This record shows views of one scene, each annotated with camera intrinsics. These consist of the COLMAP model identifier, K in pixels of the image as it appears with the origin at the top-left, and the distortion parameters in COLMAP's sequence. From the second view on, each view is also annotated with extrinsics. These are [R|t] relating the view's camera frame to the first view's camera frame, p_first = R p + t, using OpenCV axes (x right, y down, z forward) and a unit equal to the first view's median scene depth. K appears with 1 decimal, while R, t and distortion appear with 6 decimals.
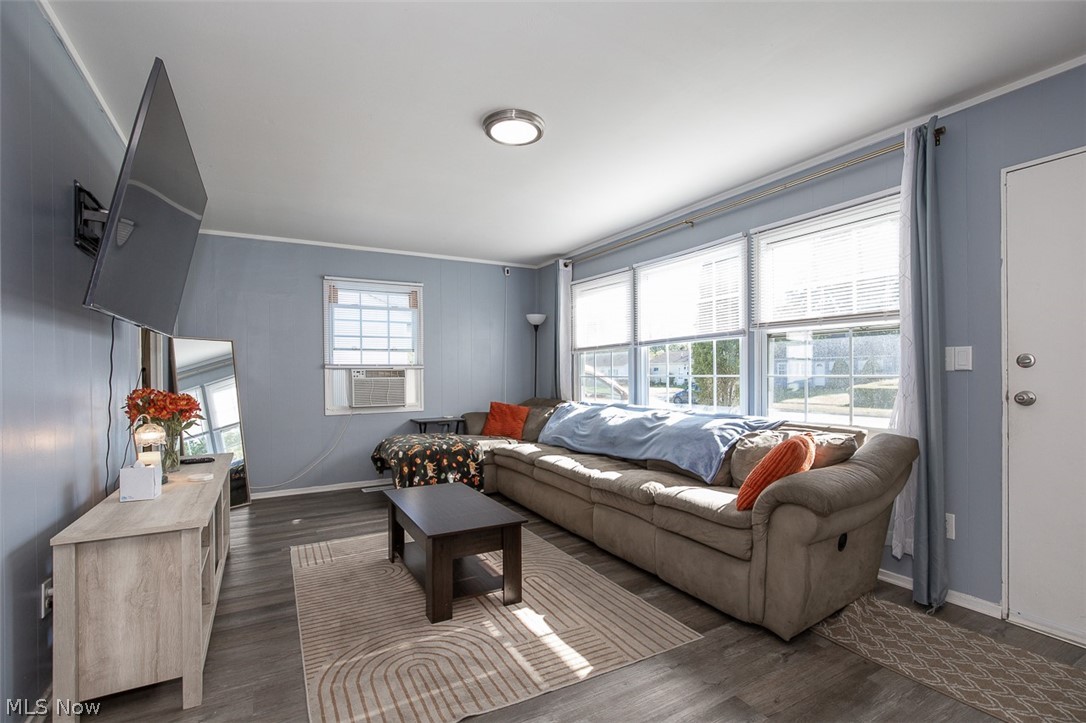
lens RADIAL K [[505.8, 0, 534.6], [0, 505.8, 378.2], [0, 0, 1]] dist [-0.015944, 0.007137]
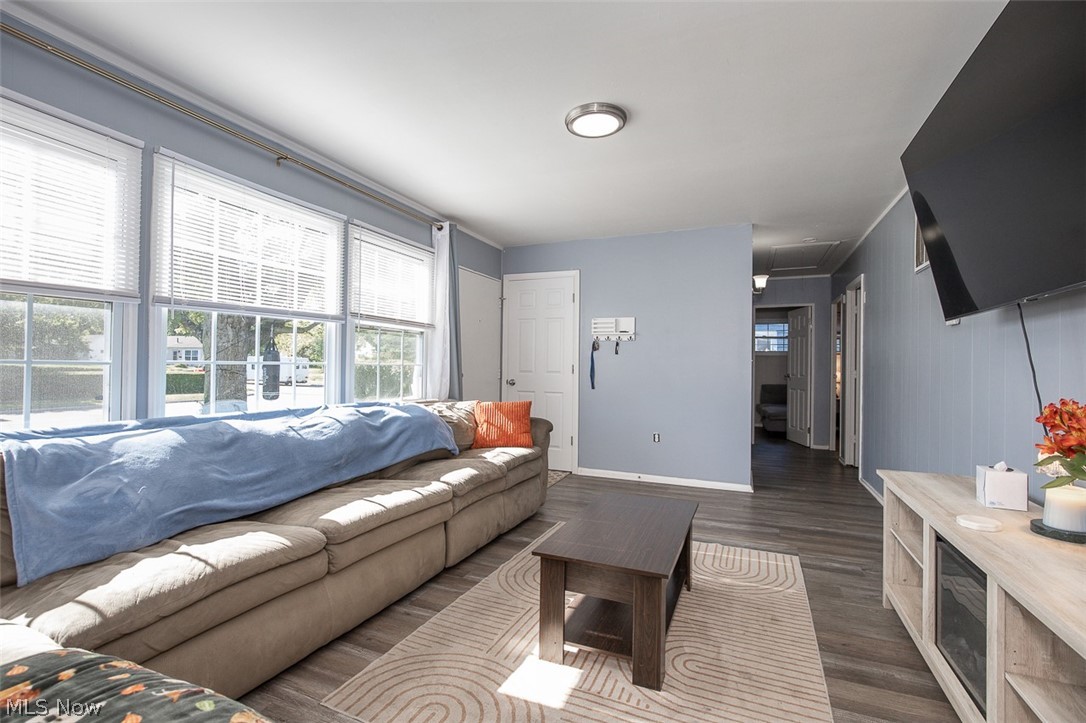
lens RADIAL K [[505.8, 0, 537.8], [0, 505.8, 360.6], [0, 0, 1]] dist [-0.015944, 0.007137]
pose [[-0.628787, 0.006425, 0.777551, -0.576635], [-0.004690, 0.999916, -0.012055, -0.000768], [-0.777564, -0.011226, -0.628704, 1.318374]]
